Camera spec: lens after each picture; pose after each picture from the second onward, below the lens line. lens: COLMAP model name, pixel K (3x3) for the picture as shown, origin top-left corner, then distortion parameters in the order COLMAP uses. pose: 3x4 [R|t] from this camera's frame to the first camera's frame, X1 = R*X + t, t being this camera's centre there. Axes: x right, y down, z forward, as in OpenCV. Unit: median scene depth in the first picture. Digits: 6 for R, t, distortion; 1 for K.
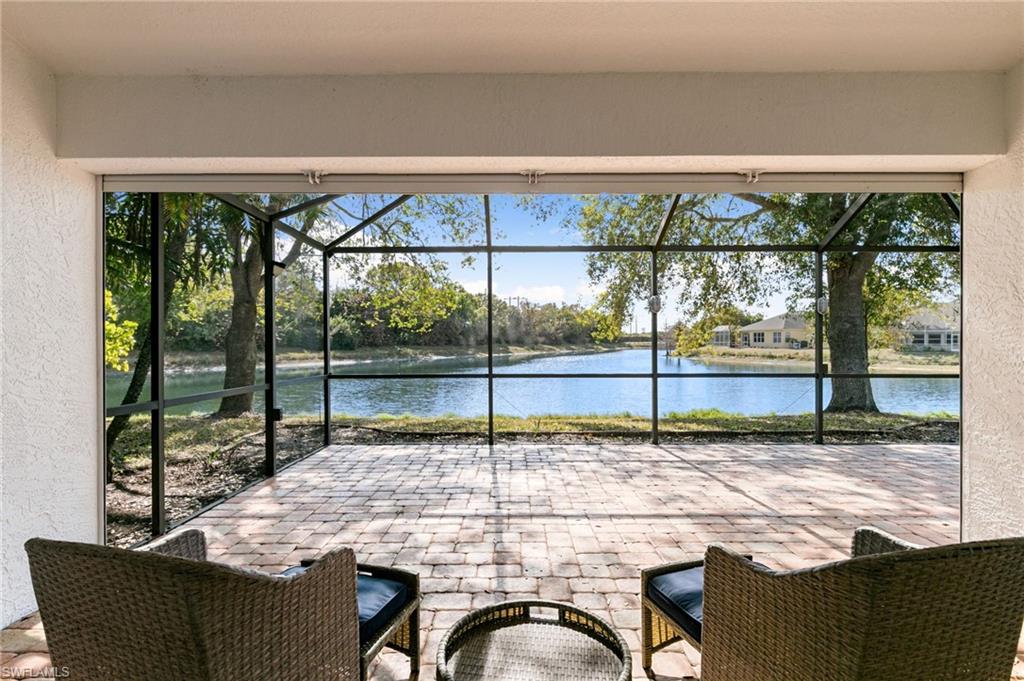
lens RADIAL K [[506.0, 0, 513.8], [0, 506.0, 340.7], [0, 0, 1]] dist [0.000910, -0.000028]
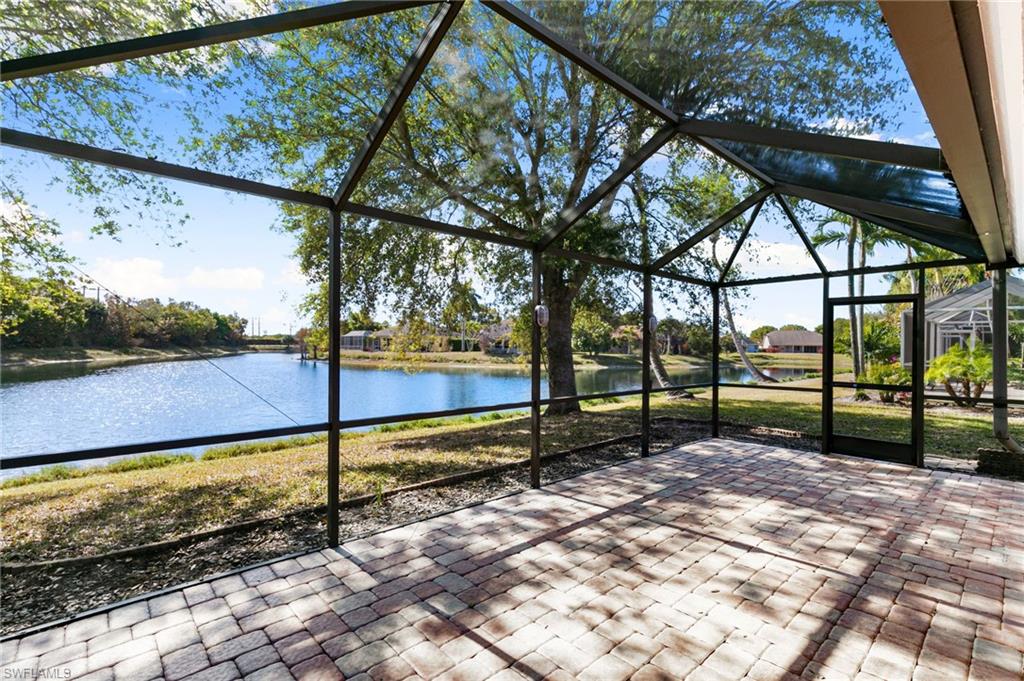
lens RADIAL K [[465.6, 0, 513.0], [0, 465.6, 338.7], [0, 0, 1]] dist [0.008905, -0.001021]
pose [[0.737373, 0.015998, 0.675296, -0.020884], [-0.008479, 0.999860, -0.014430, -0.002077], [-0.675433, 0.004915, 0.737405, 0.038286]]
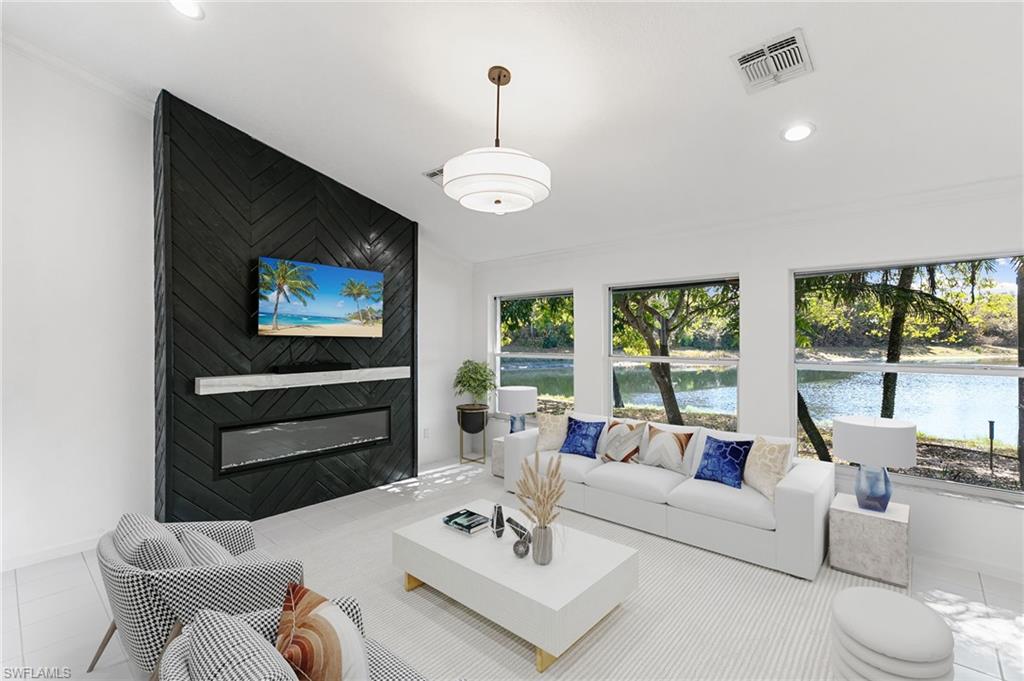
lens RADIAL K [[459.3, 0, 513.7], [0, 459.3, 341.7], [0, 0, 1]] dist [0.004259, 0.000057]
pose [[0.747289, 0.005175, -0.664479, -0.041685], [-0.001700, 0.999981, 0.005877, -0.004081], [0.664497, -0.003262, 0.747284, -0.022925]]
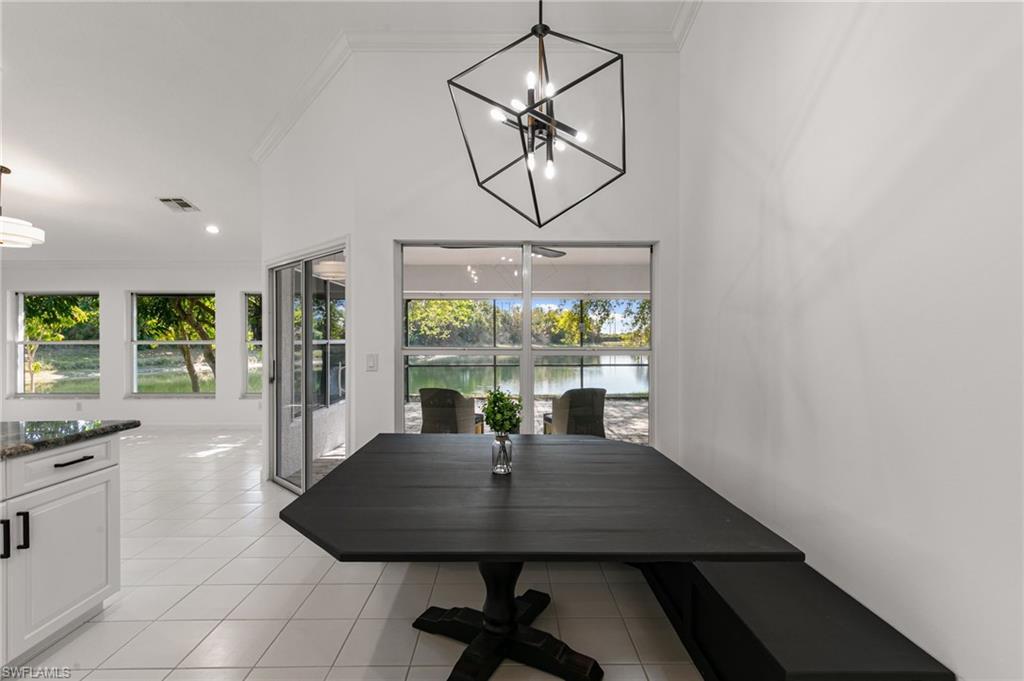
lens RADIAL K [[459.3, 0, 513.7], [0, 459.3, 341.7], [0, 0, 1]] dist [0.004259, 0.000057]
pose [[0.999838, -0.001017, 0.017982, -0.001166], [0.000966, 0.999995, 0.002864, -0.001842], [-0.017985, -0.002846, 0.999834, -0.058009]]
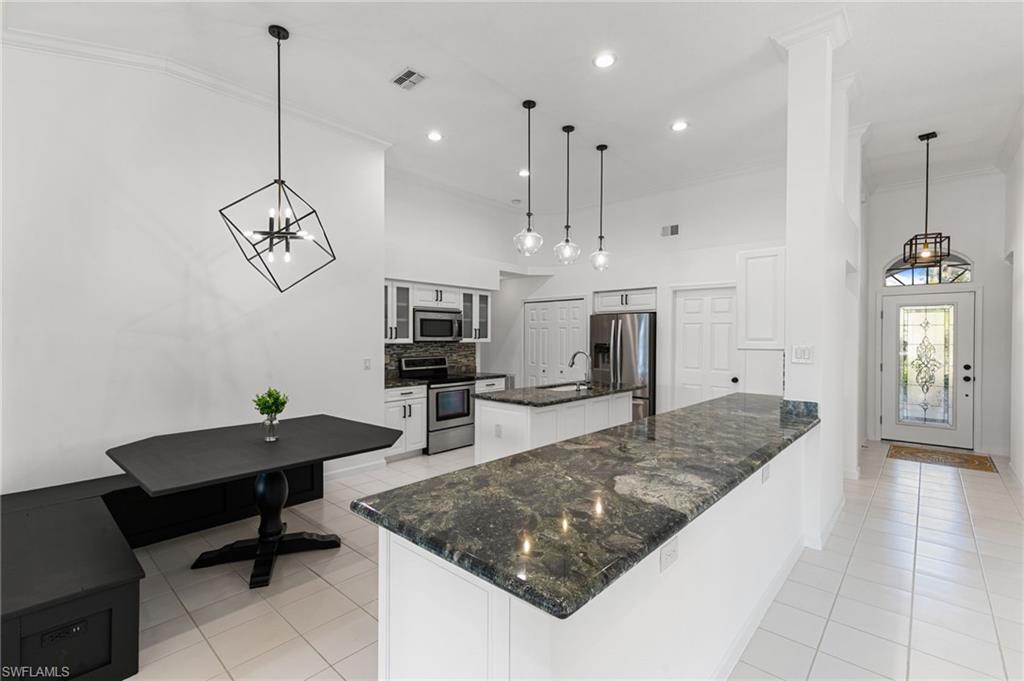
lens RADIAL K [[459.3, 0, 513.7], [0, 459.3, 341.7], [0, 0, 1]] dist [0.004259, 0.000057]
pose [[-0.744869, -0.008713, 0.667154, -0.043551], [-0.000663, 0.999924, 0.012319, -0.003678], [-0.667211, 0.008734, -0.744818, -0.017037]]
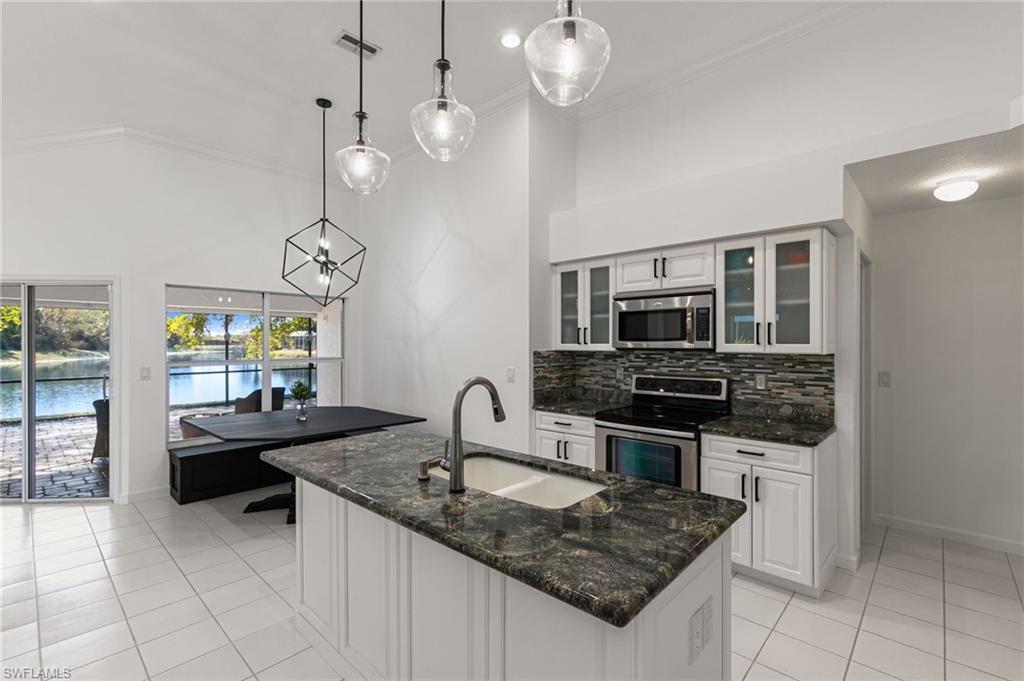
lens RADIAL K [[459.3, 0, 513.7], [0, 459.3, 341.7], [0, 0, 1]] dist [0.004259, 0.000057]
pose [[0.680272, -0.000698, 0.732959, -0.023553], [0.003188, 0.999993, -0.002006, -0.003437], [-0.732953, 0.003701, 0.680269, -0.086695]]
